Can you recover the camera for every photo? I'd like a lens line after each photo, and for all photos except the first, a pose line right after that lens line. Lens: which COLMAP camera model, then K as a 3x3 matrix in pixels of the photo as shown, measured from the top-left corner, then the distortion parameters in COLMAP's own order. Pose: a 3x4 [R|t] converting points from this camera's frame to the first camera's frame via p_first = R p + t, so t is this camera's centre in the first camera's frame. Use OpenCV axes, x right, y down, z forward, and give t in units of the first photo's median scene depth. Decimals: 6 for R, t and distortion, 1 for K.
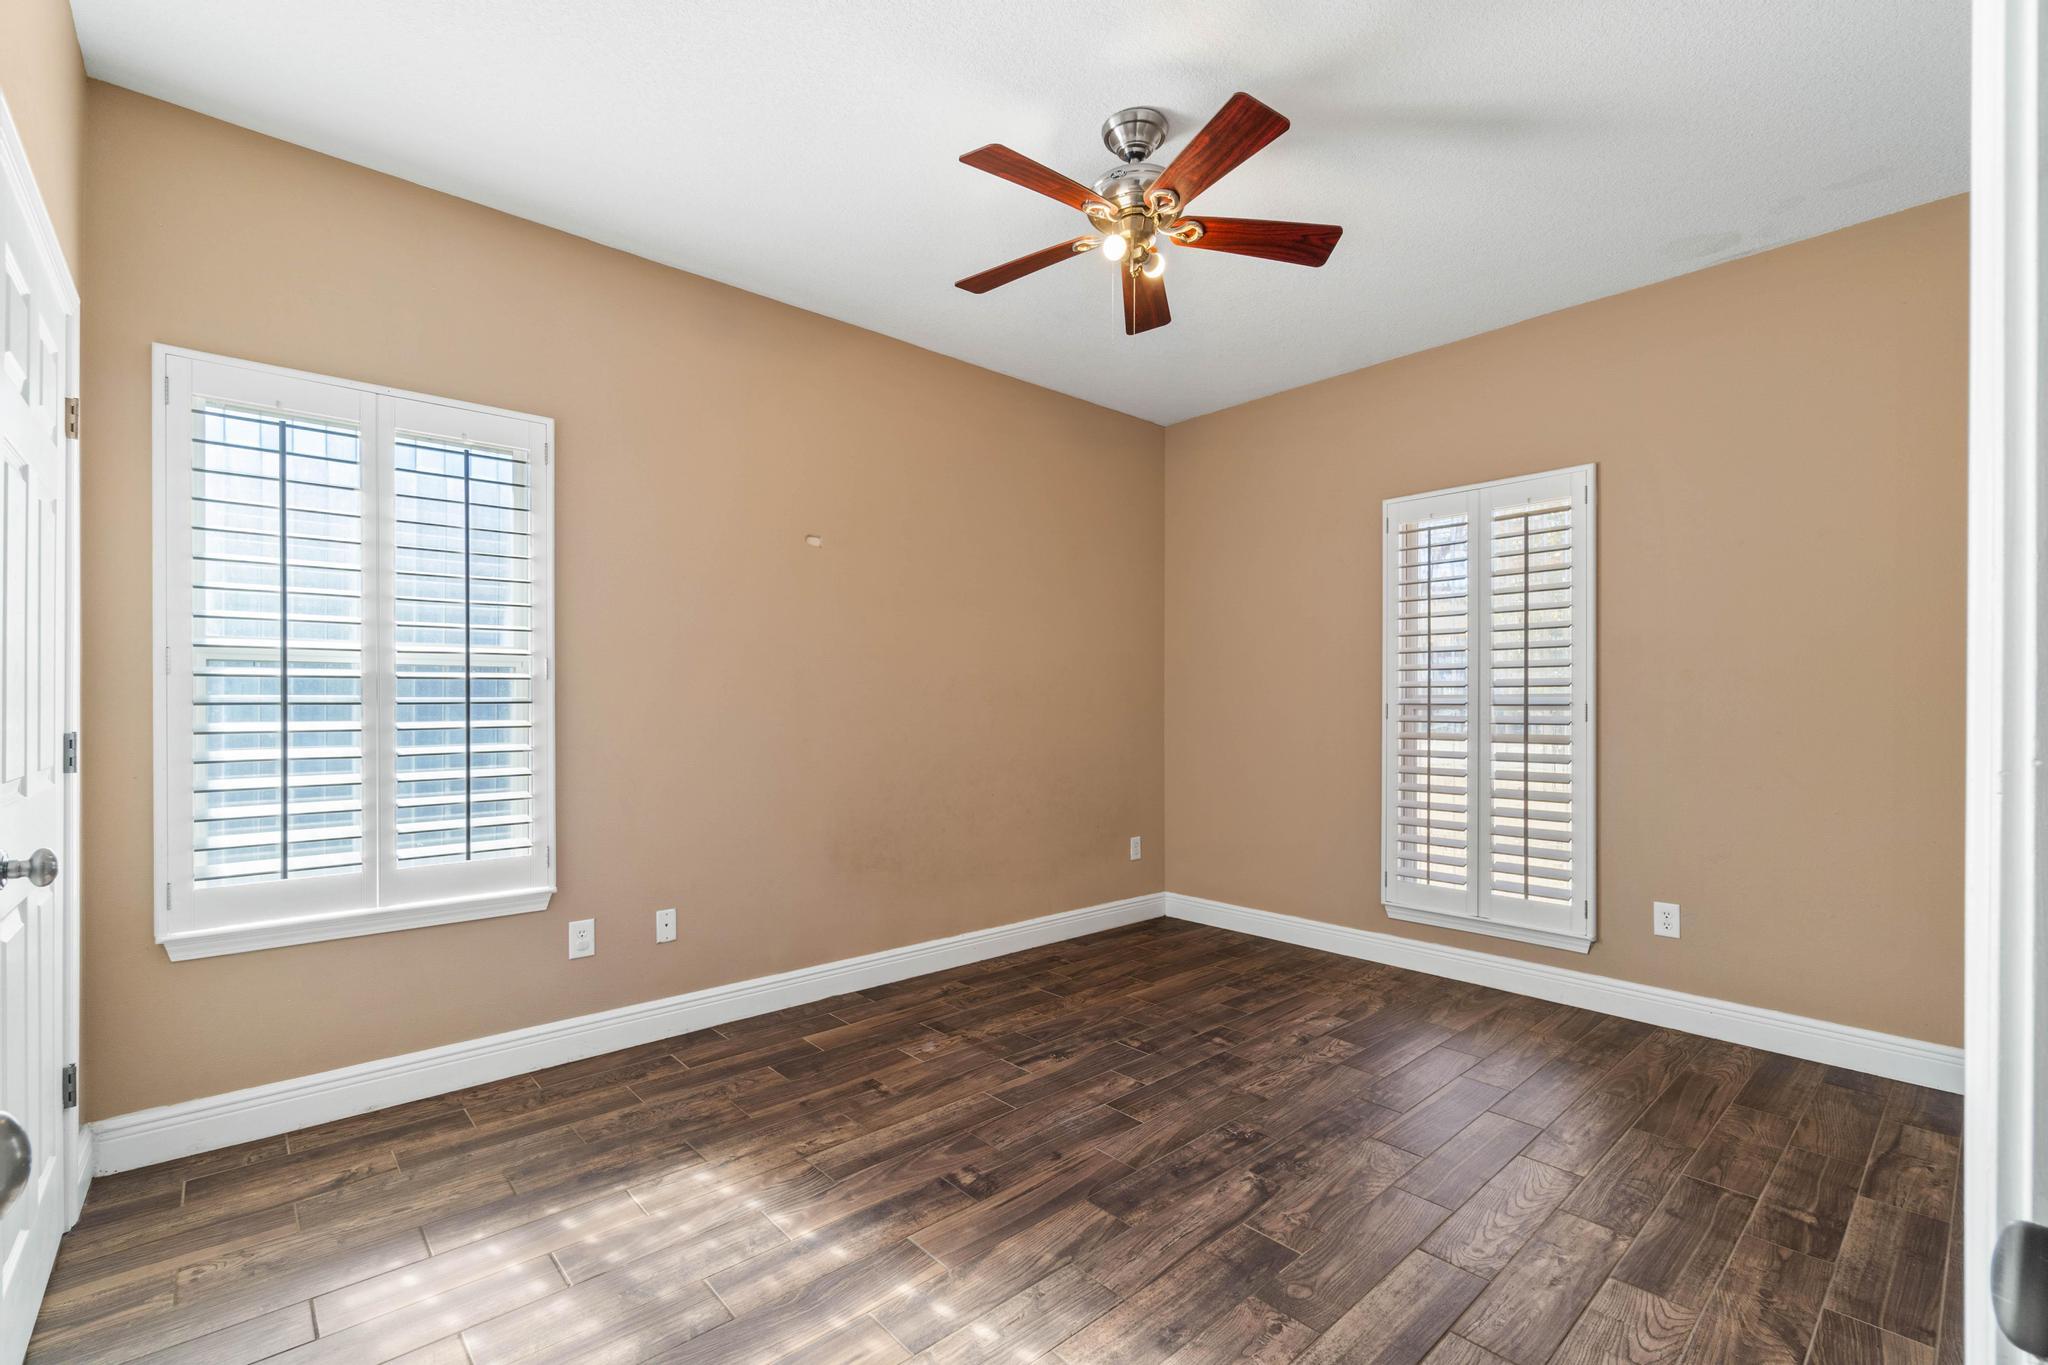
lens RADIAL K [[888.2, 0, 1030.8], [0, 888.2, 700.0], [0, 0, 1]] dist [-0.006736, 0.002018]
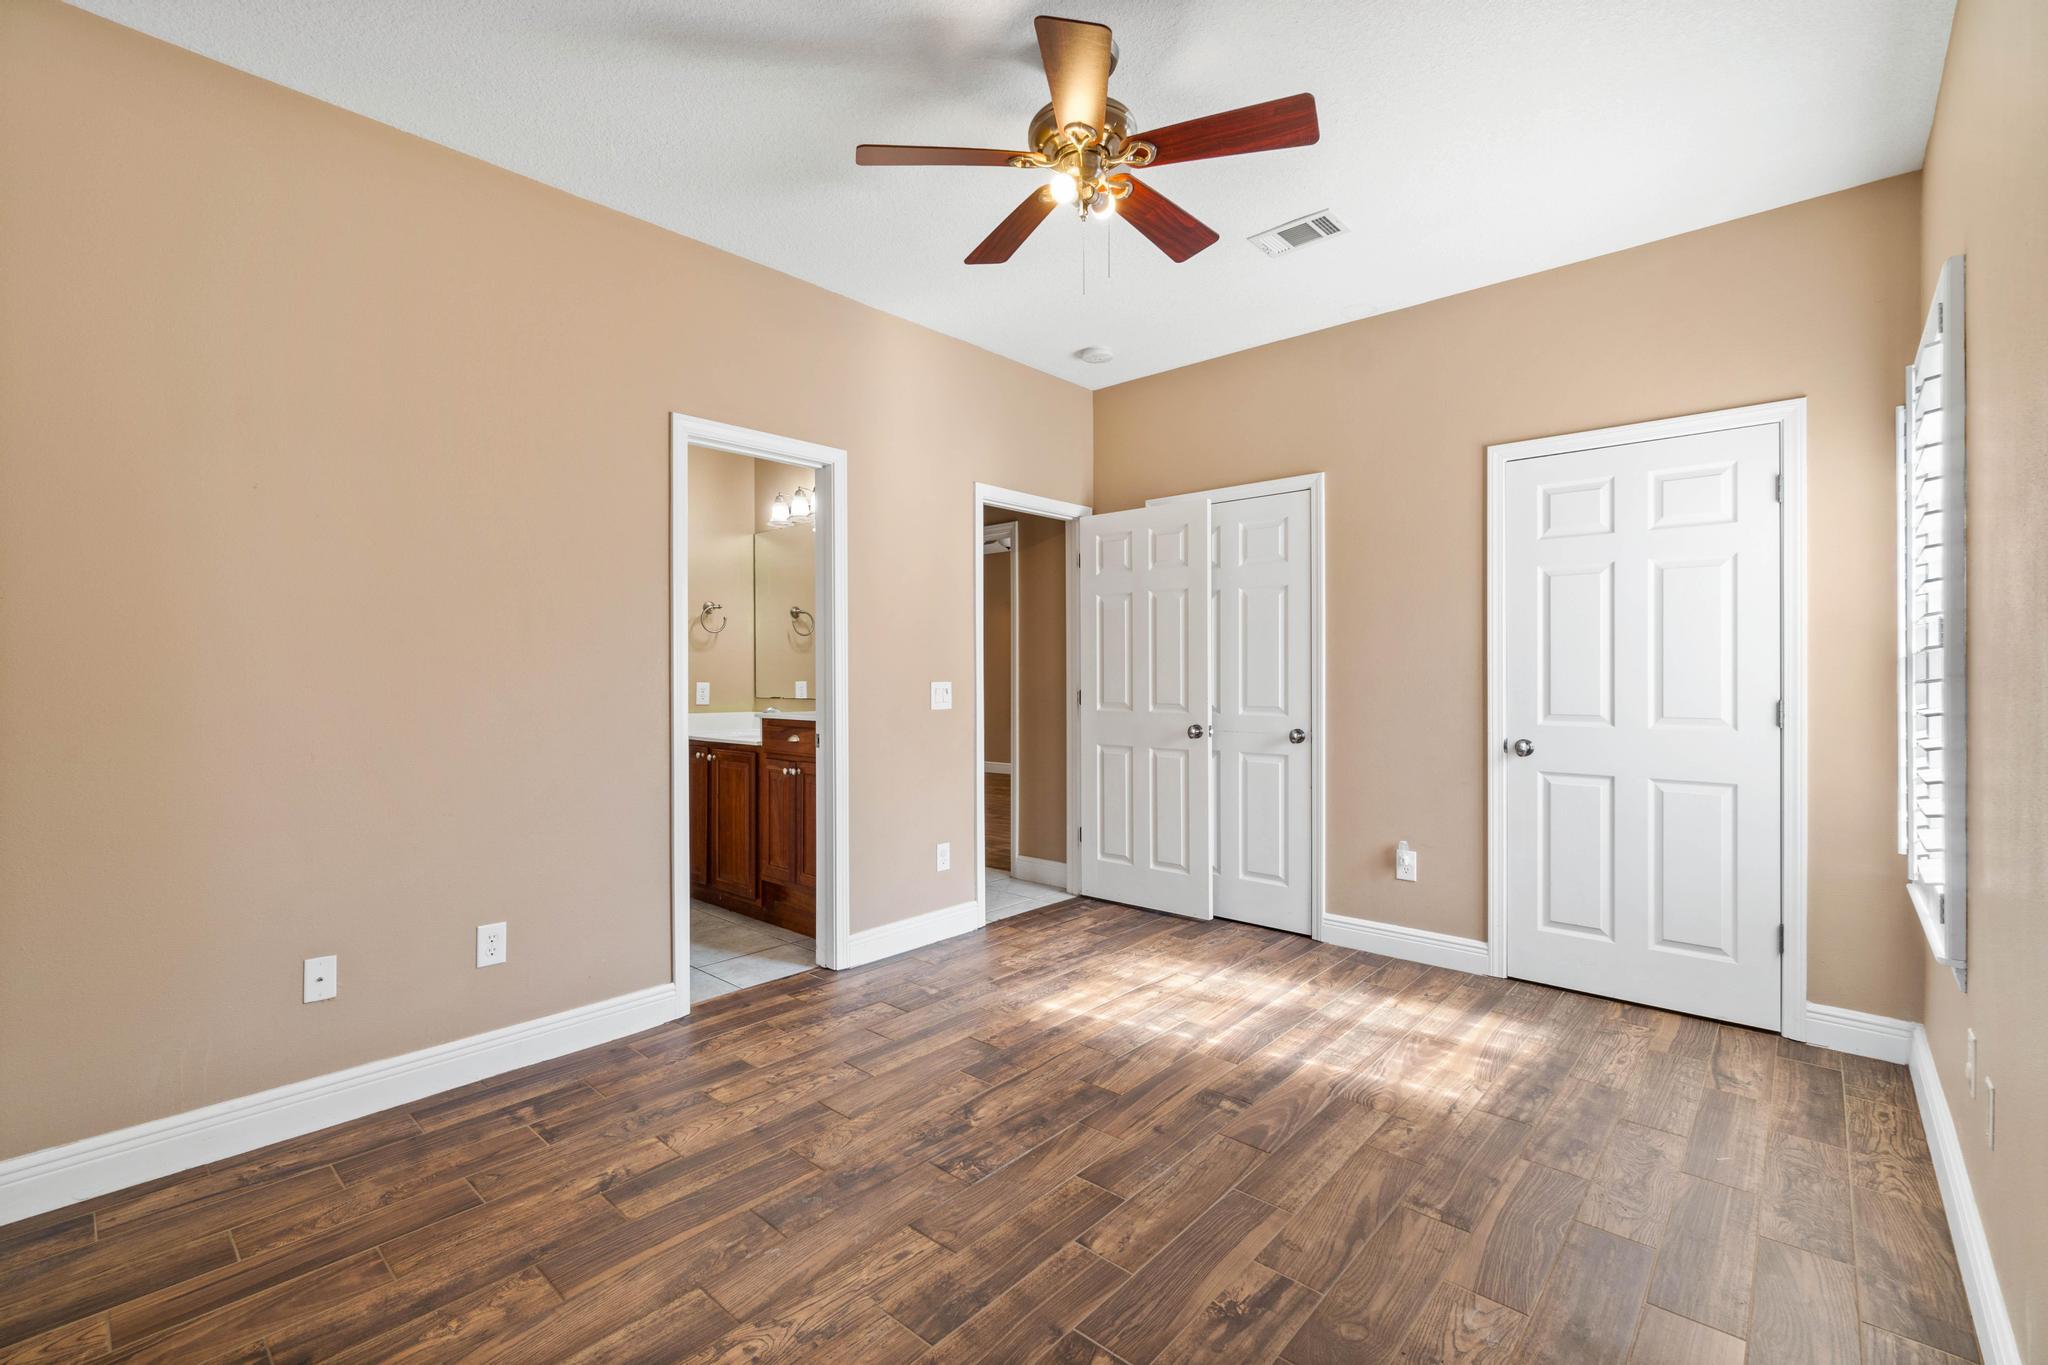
lens RADIAL K [[888.2, 0, 1034.2], [0, 888.2, 674.3], [0, 0, 1]] dist [-0.006736, 0.002018]
pose [[-0.994084, -0.001313, -0.108607, 0.293498], [-0.000736, 0.999985, -0.005351, -0.001600], [0.108612, -0.005239, -0.994070, 2.083107]]
